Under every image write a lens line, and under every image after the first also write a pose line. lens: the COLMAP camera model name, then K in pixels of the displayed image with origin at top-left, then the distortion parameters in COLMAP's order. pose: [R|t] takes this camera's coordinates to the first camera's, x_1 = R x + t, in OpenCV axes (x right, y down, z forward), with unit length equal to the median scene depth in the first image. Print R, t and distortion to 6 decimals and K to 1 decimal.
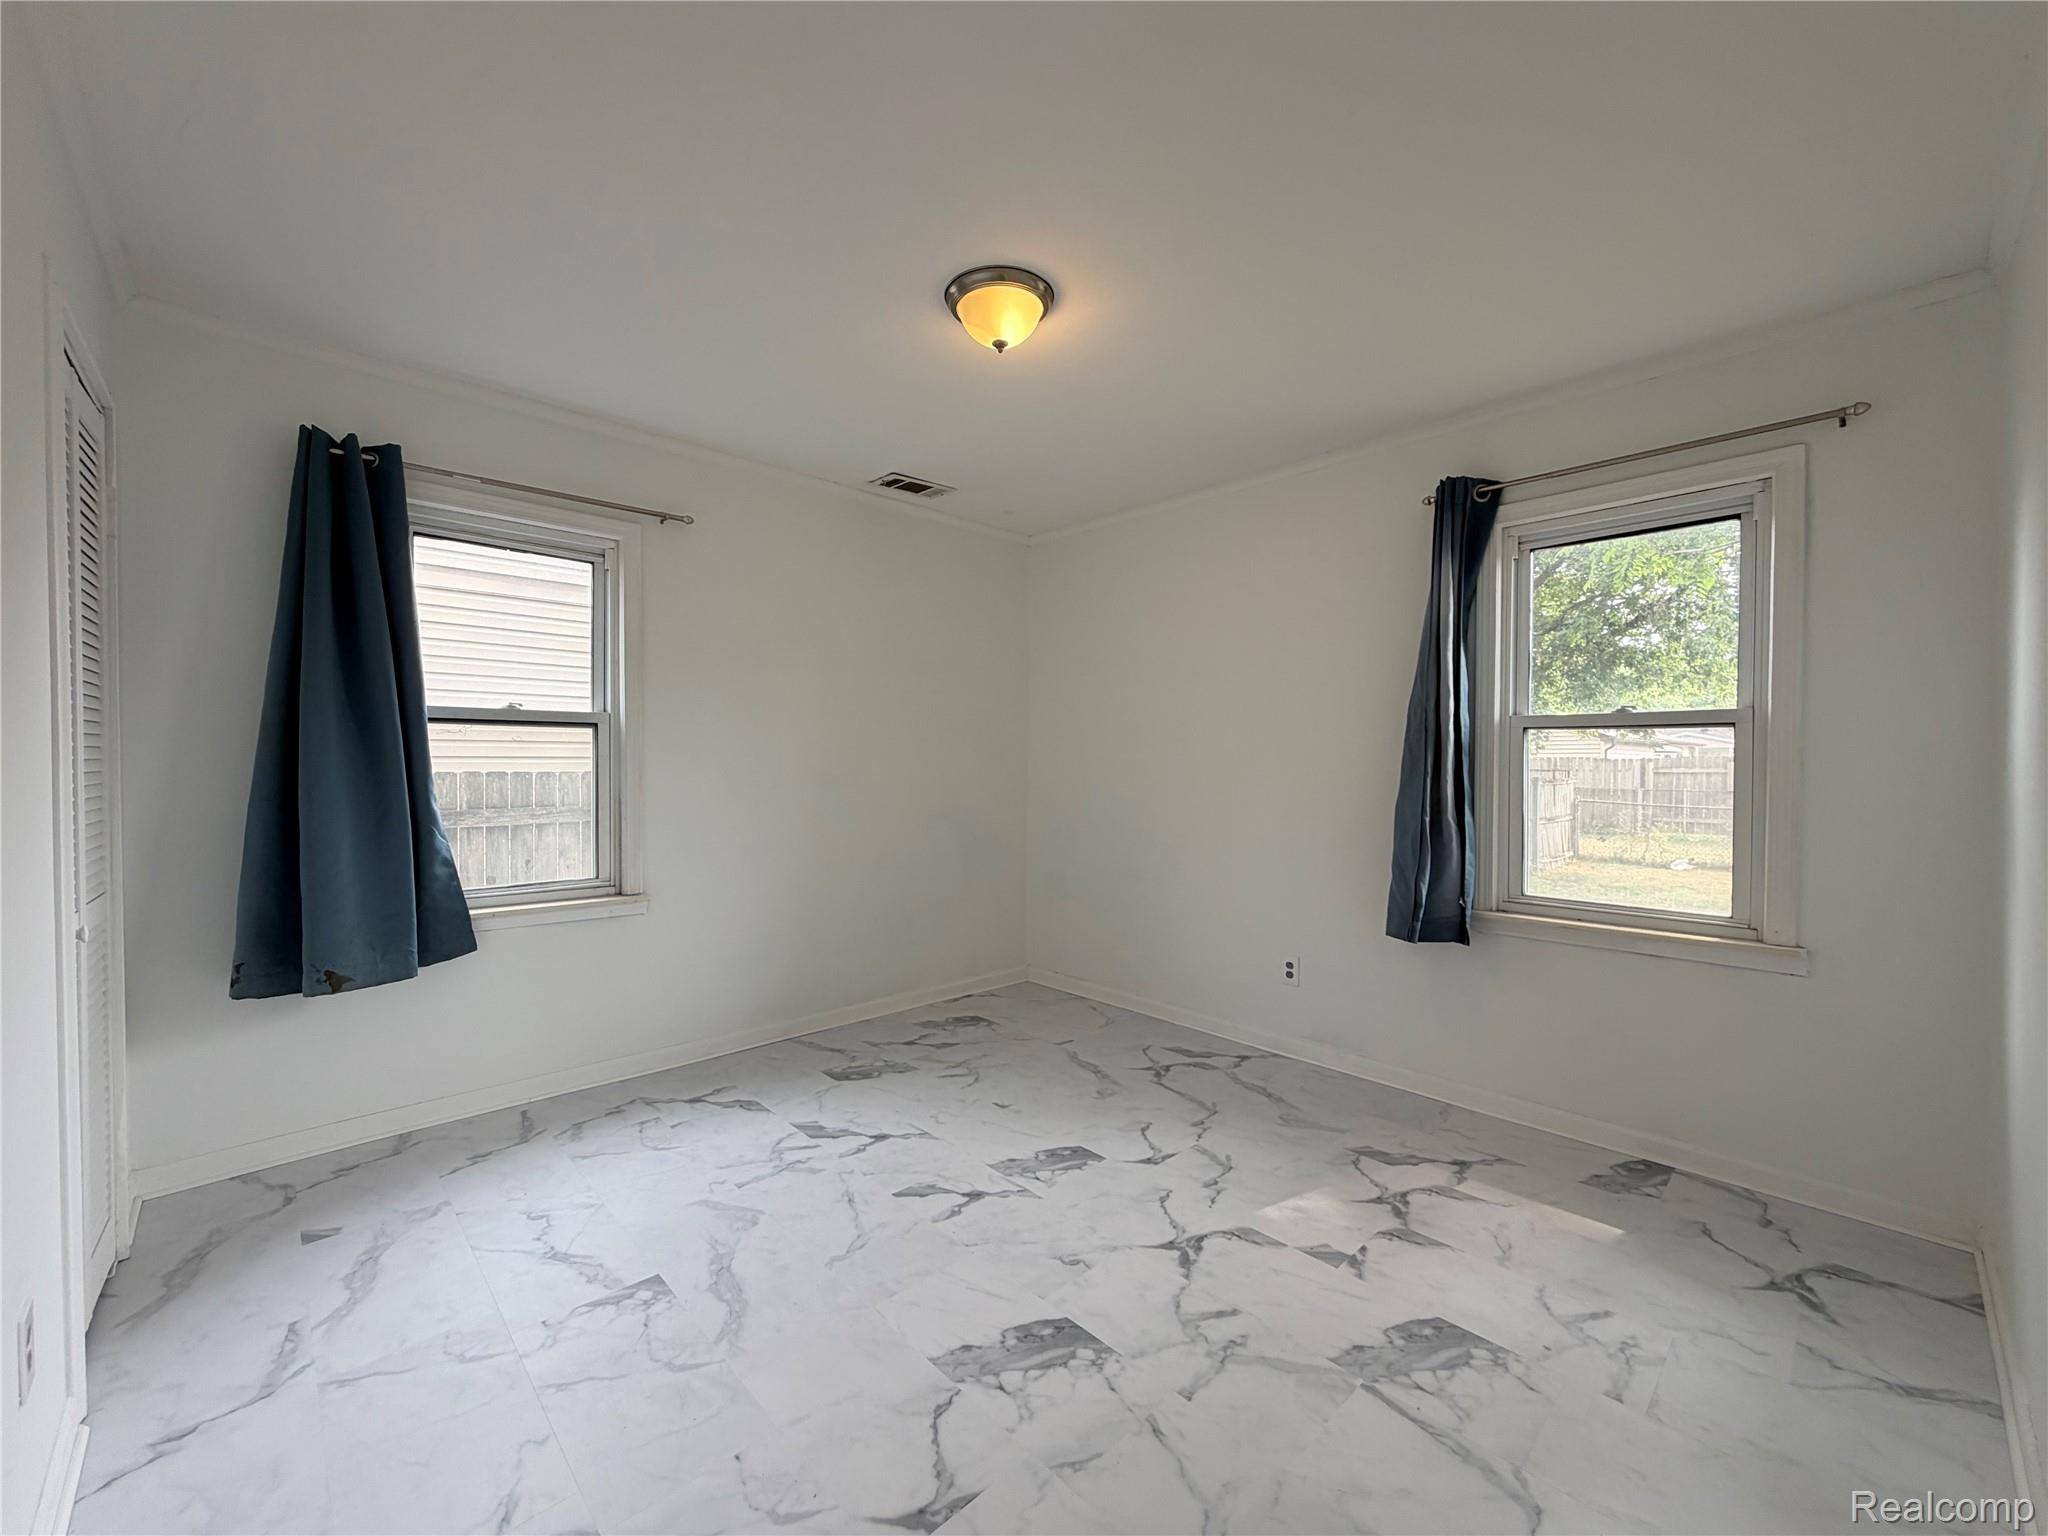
lens RADIAL K [[814.3, 0, 1018.5], [0, 814.3, 769.4], [0, 0, 1]] dist [0.000403, -0.000281]
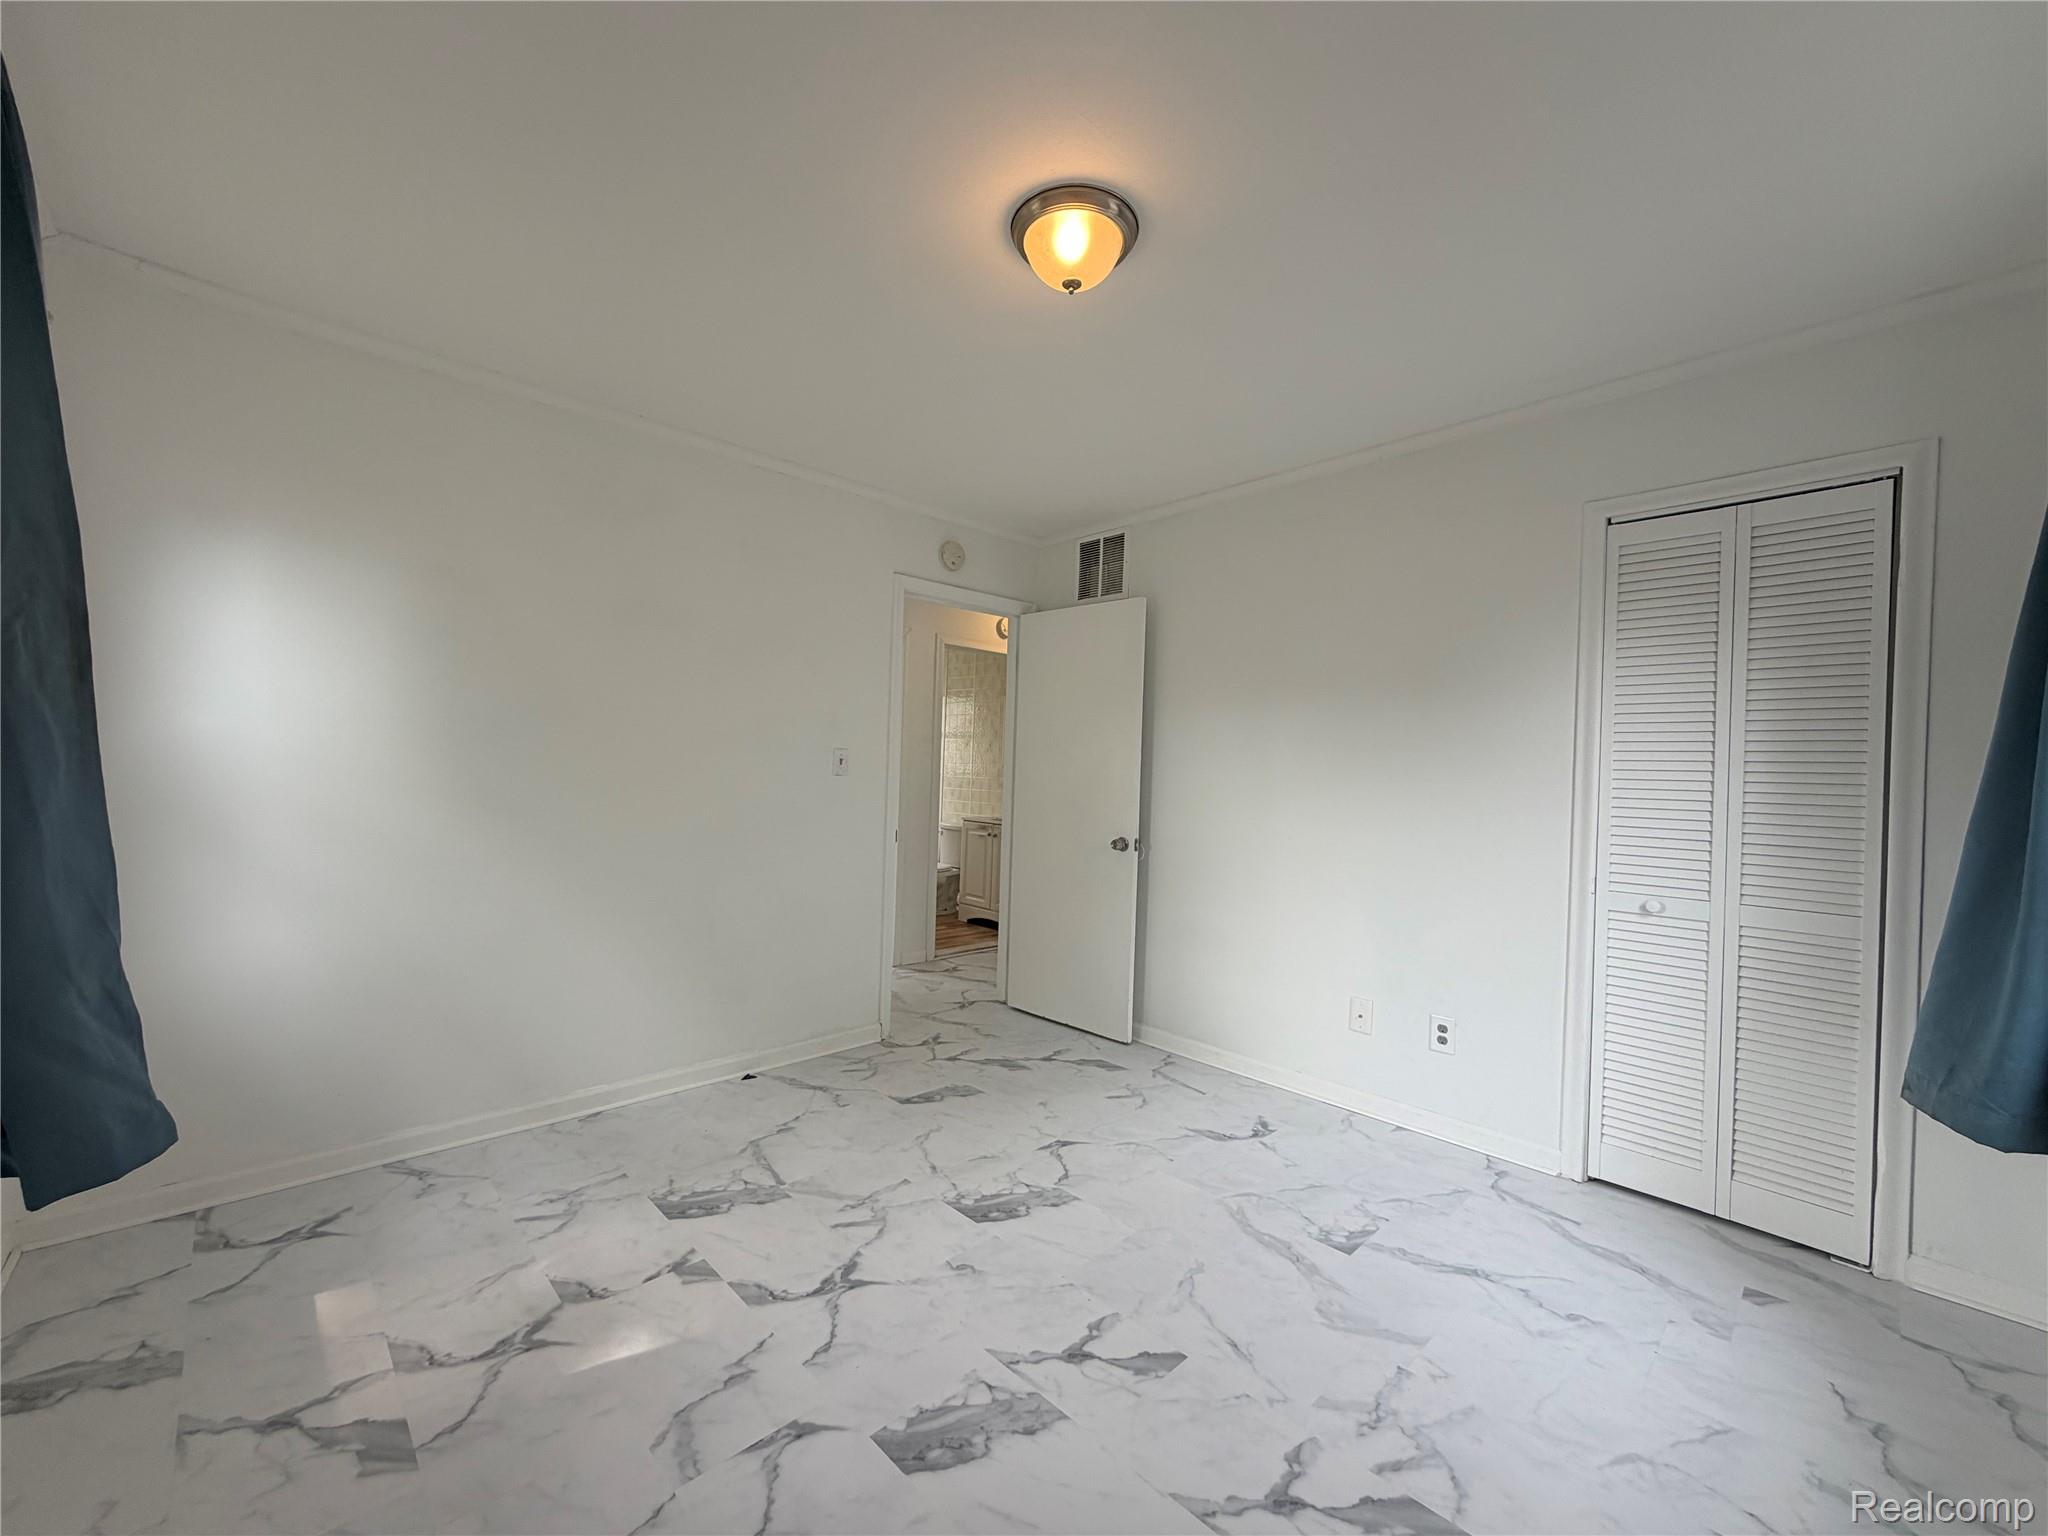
lens RADIAL K [[814.3, 0, 1018.5], [0, 814.3, 769.4], [0, 0, 1]] dist [0.000403, -0.000281]
pose [[-0.999472, -0.031661, -0.007322, 0.025956], [-0.031773, 0.999372, 0.015704, -0.028009], [0.006820, 0.015928, -0.999850, 2.053938]]
